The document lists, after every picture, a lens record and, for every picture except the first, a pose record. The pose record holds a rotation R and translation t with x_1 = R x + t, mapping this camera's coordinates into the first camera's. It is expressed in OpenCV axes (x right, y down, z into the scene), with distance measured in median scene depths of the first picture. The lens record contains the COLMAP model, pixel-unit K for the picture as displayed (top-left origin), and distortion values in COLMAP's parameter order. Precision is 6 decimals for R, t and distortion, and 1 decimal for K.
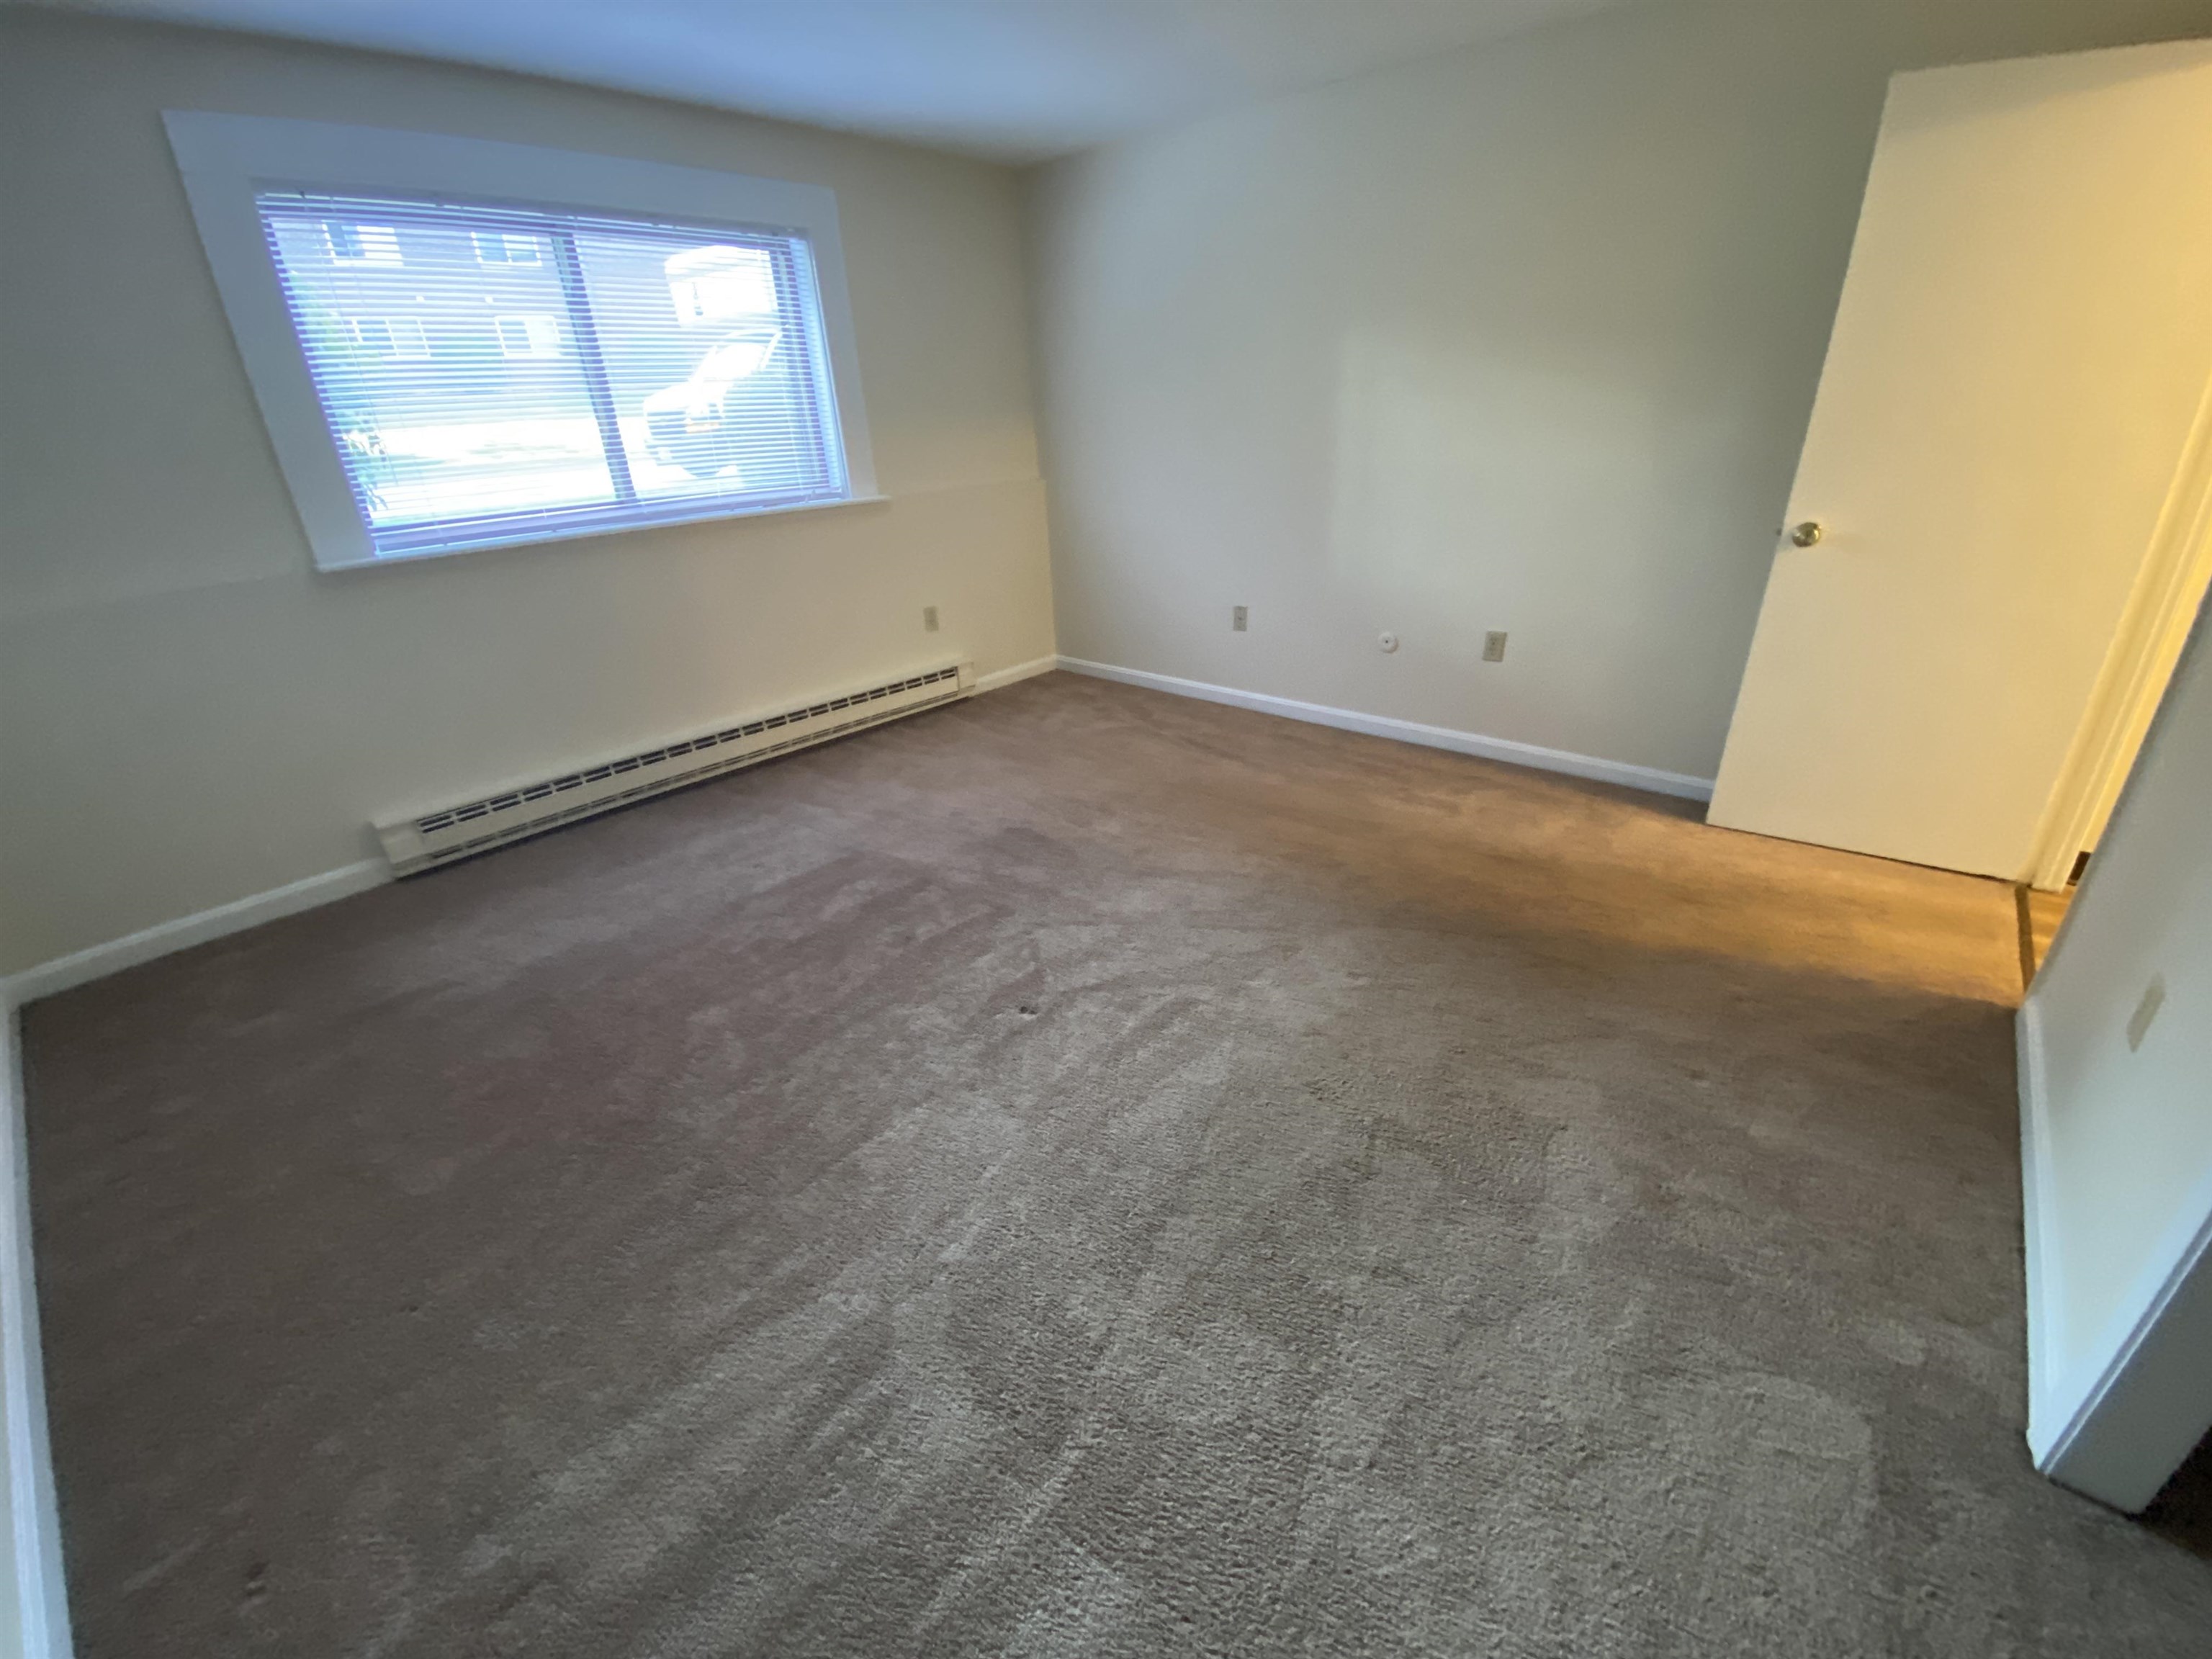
lens RADIAL K [[899.4, 0, 1108.1], [0, 899.4, 825.3], [0, 0, 1]] dist [0.066628, -0.050020]
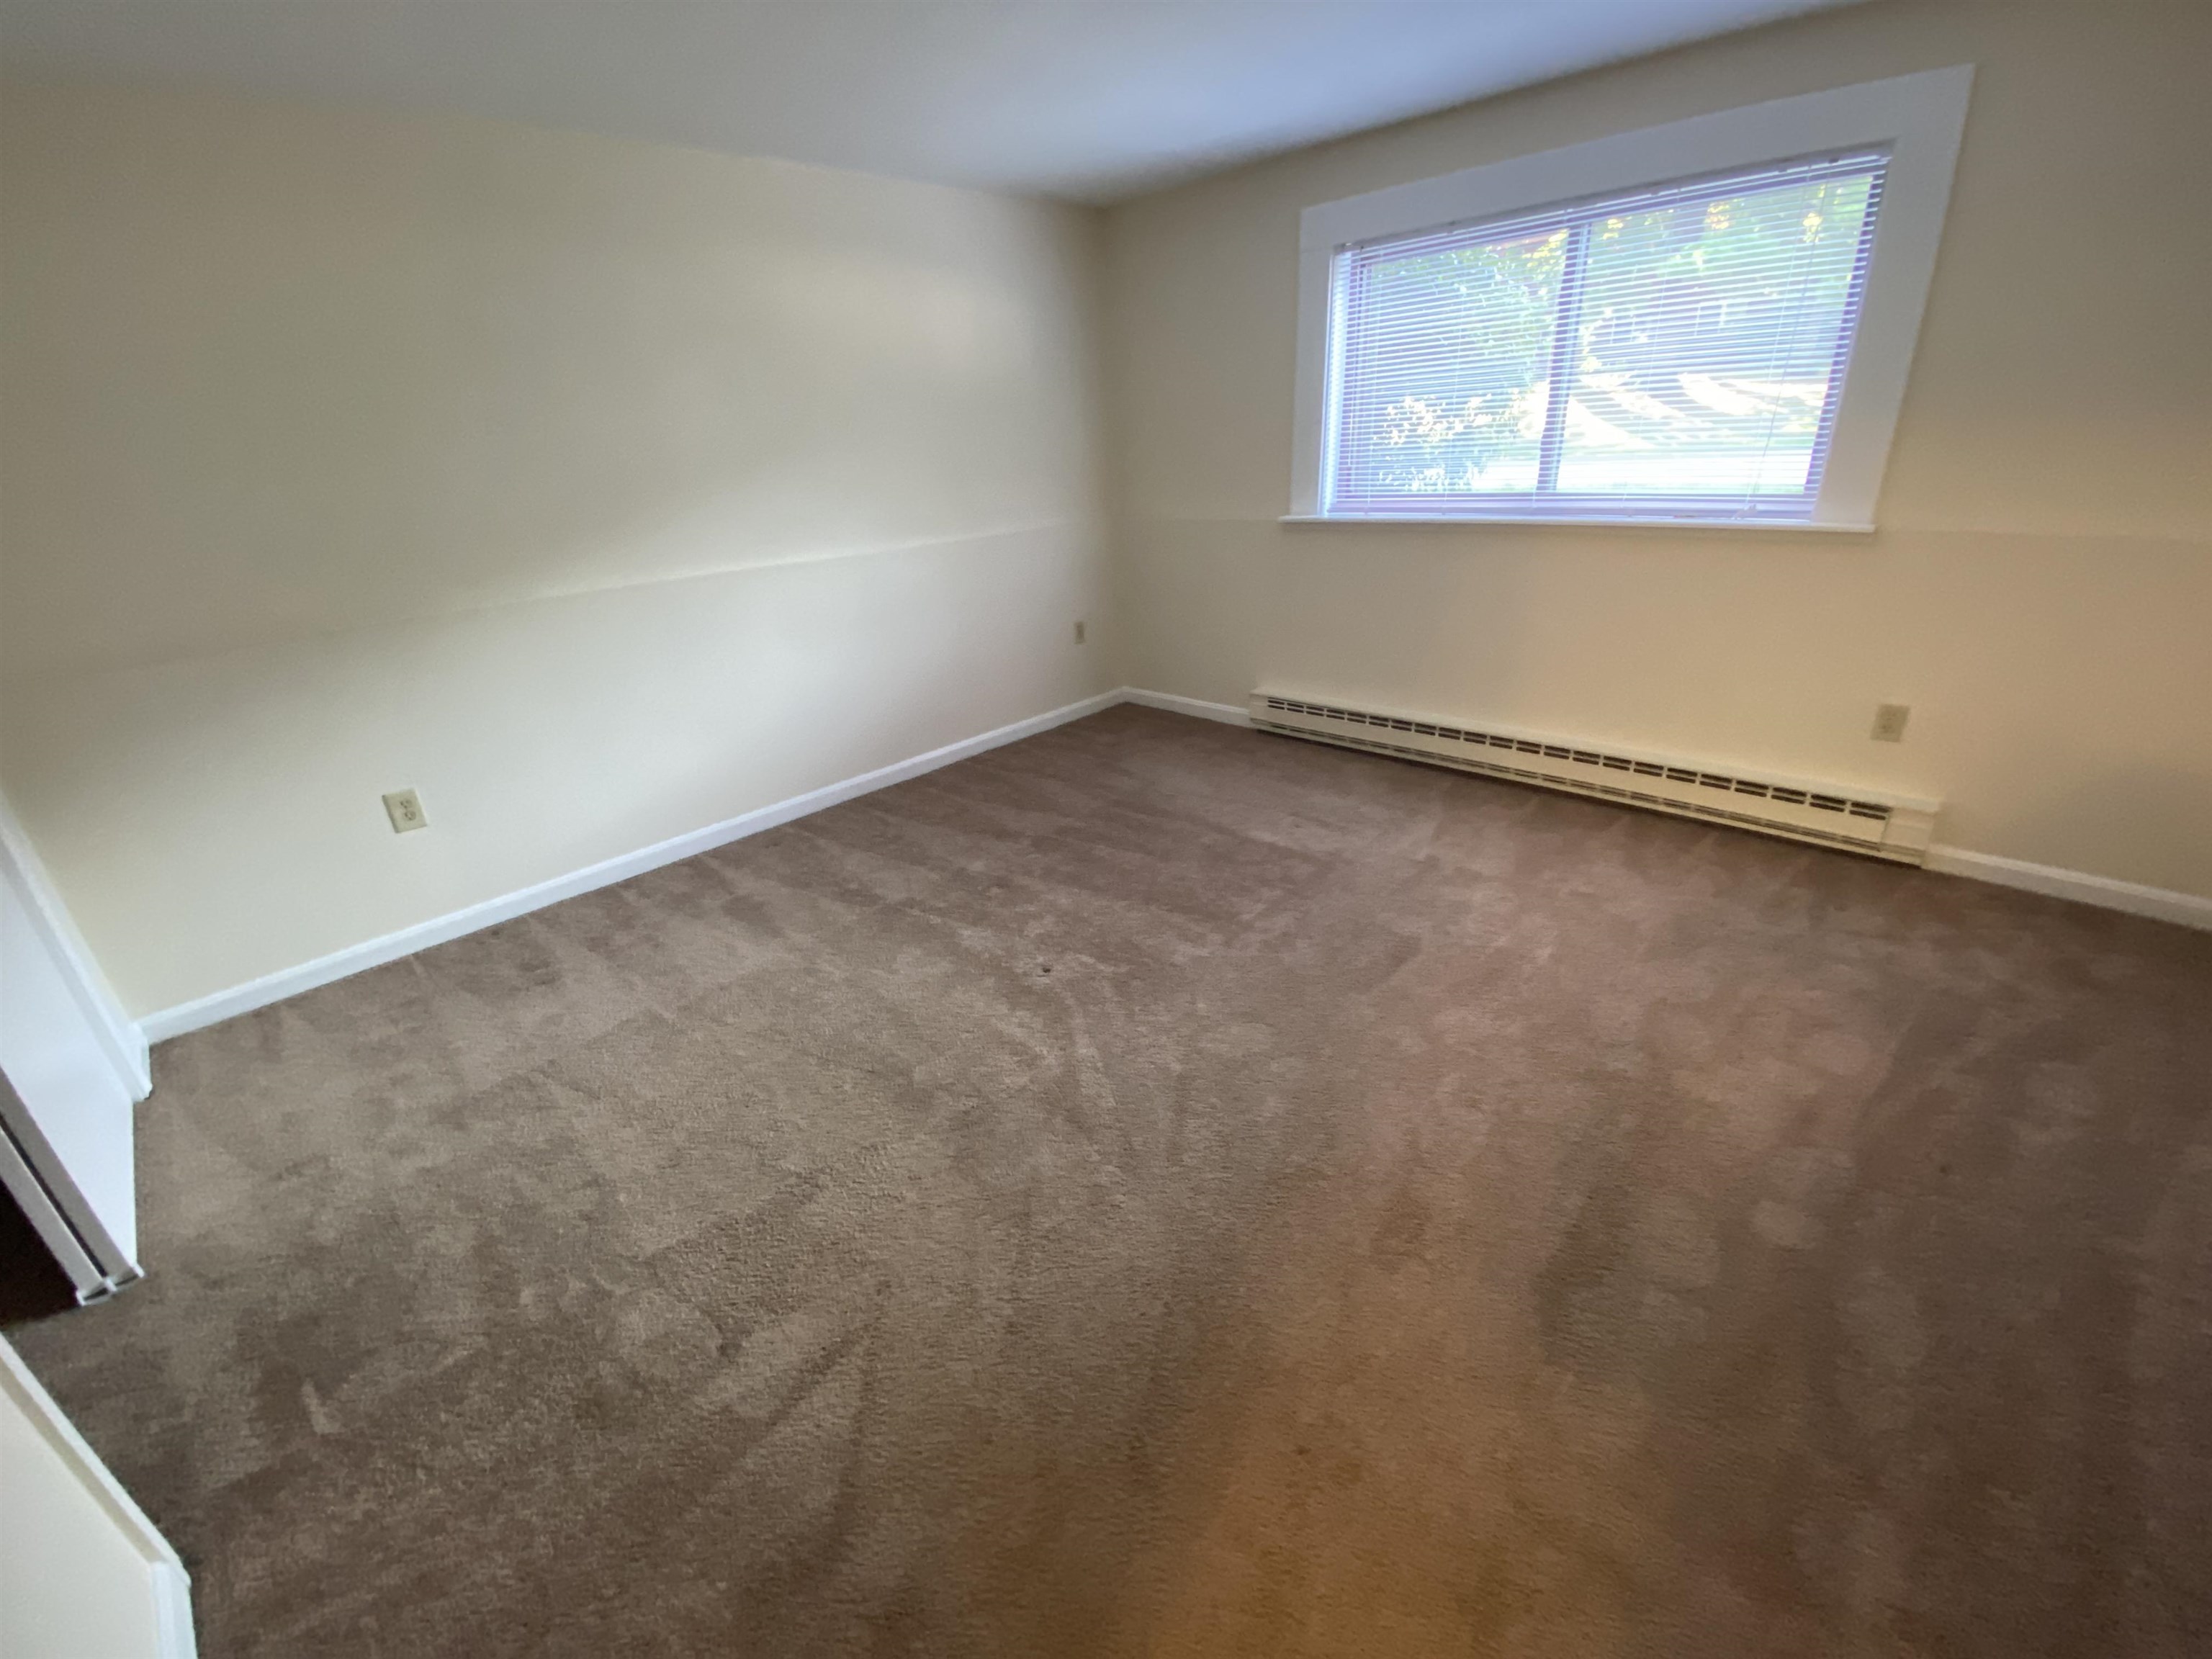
lens RADIAL K [[899.4, 0, 1108.1], [0, 899.4, 825.3], [0, 0, 1]] dist [0.066628, -0.050020]
pose [[-0.041868, 0.432893, -0.900472, 0.521952], [-0.383088, 0.825426, 0.414628, -0.274636], [0.922763, 0.362320, 0.131277, 0.537687]]
